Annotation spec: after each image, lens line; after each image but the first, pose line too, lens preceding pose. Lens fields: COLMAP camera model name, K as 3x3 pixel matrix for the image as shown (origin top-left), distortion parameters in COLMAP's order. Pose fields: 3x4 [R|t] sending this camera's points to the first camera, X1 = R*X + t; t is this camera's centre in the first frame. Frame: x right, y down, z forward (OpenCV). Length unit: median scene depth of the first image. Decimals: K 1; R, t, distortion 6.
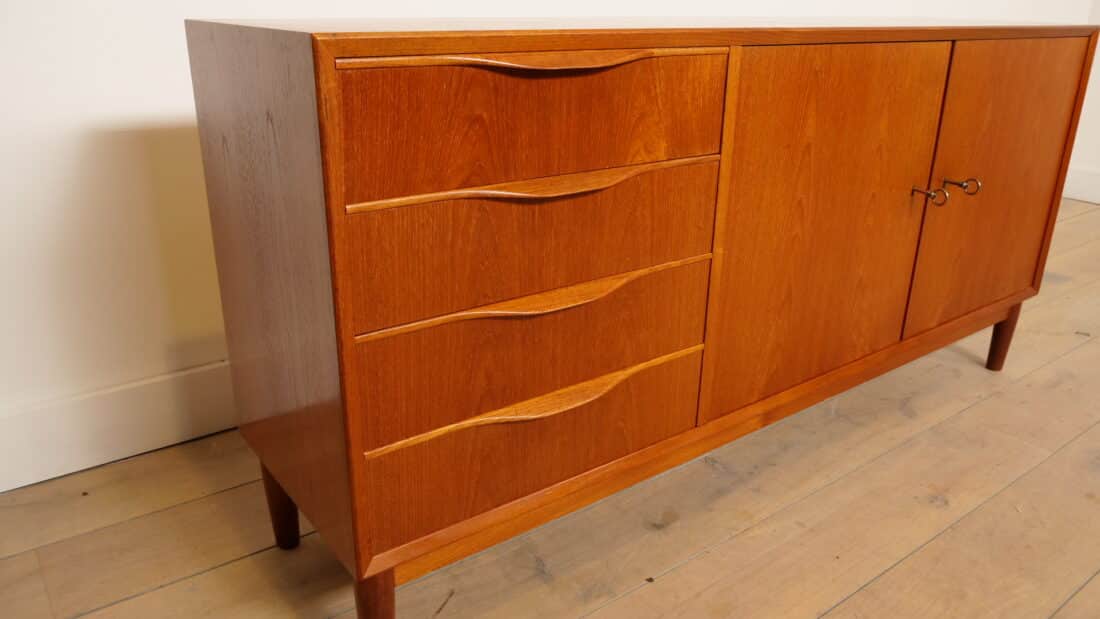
lens RADIAL K [[824.4, 0, 550.0], [0, 824.4, 309.5], [0, 0, 1]] dist [-0.042889, 0.003041]
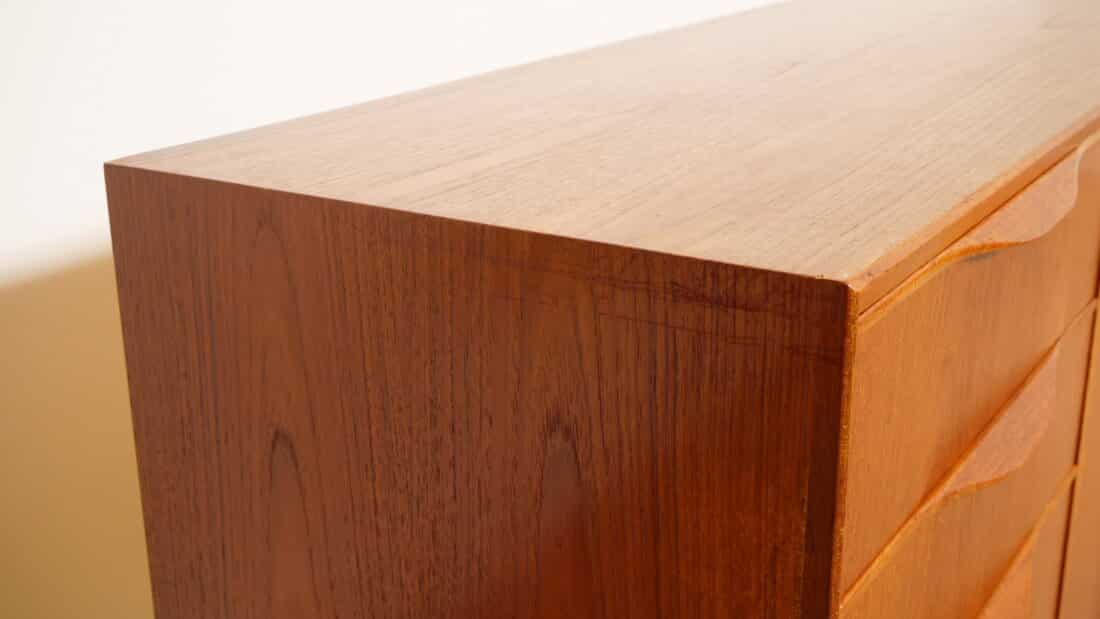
lens RADIAL K [[1399.7, 0, 550.0], [0, 1399.7, 309.5], [0, 0, 1]] dist [0.005977, 0.003855]
pose [[0.933887, -0.137793, 0.329950, -0.408270], [0.152040, 0.988217, -0.017634, -0.196682], [-0.323633, 0.066634, 0.943834, 0.198652]]
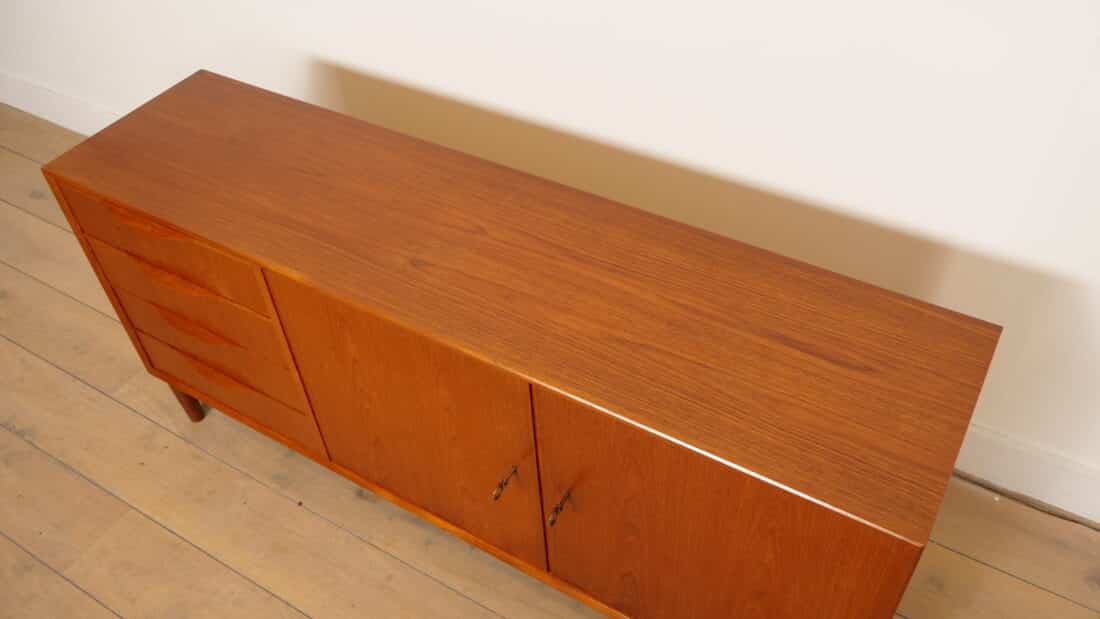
lens RADIAL K [[915.3, 0, 550.0], [0, 915.3, 309.5], [0, 0, 1]] dist [-0.017553, -0.003073]
pose [[0.373118, 0.622773, -0.687704, 1.266404], [-0.282525, 0.782297, 0.555149, -1.053740], [0.883721, -0.012843, 0.467838, 0.624813]]
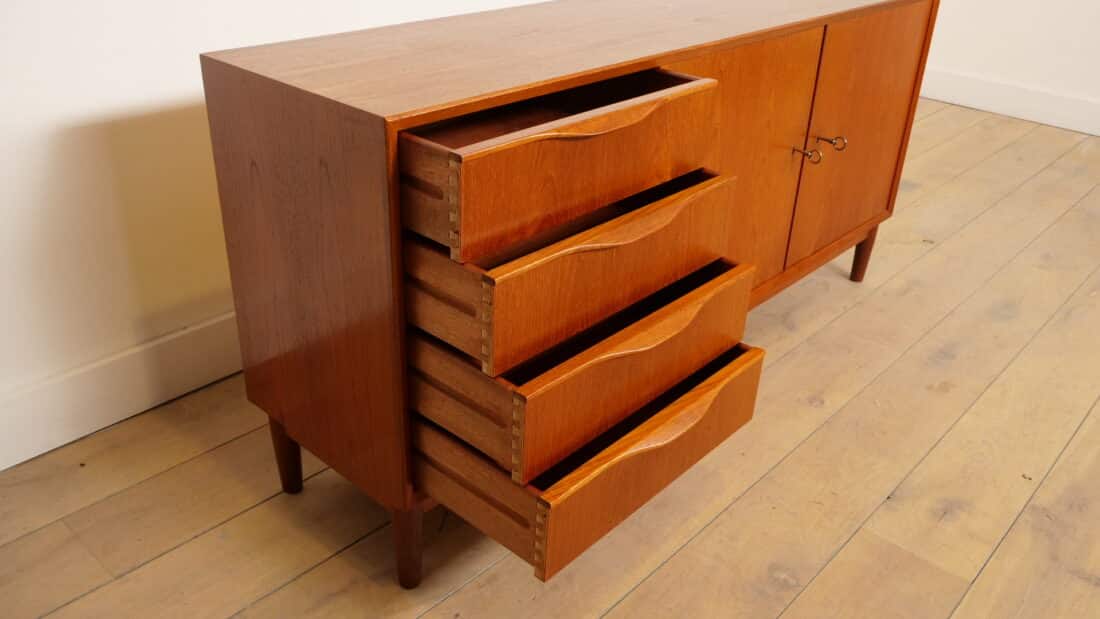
lens RADIAL K [[915.3, 0, 550.0], [0, 915.3, 309.5], [0, 0, 1]] dist [-0.017553, -0.003073]
pose [[0.982269, -0.070055, 0.173897, -0.180760], [0.047306, 0.990163, 0.131678, -0.124933], [-0.181411, -0.121116, 0.975921, -0.315677]]
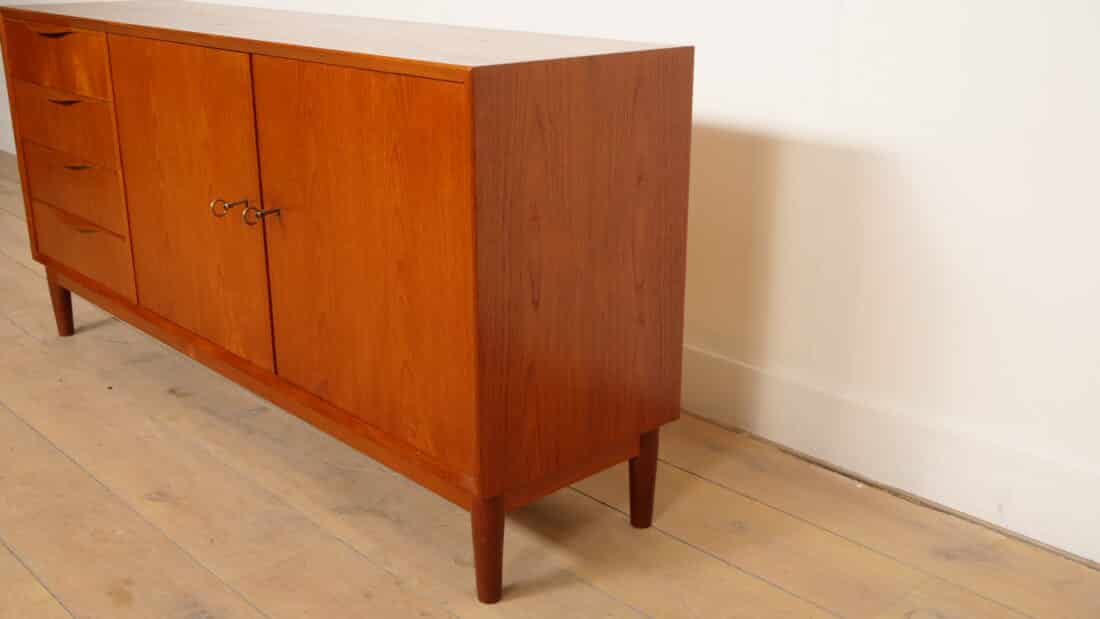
lens RADIAL K [[1132.4, 0, 550.0], [0, 1132.4, 309.5], [0, 0, 1]] dist [-0.003896, -0.002606]
pose [[0.113593, 0.298401, -0.947657, 2.091328], [-0.357151, 0.902335, 0.241319, -0.563298], [0.927114, 0.311045, 0.209073, 1.274062]]
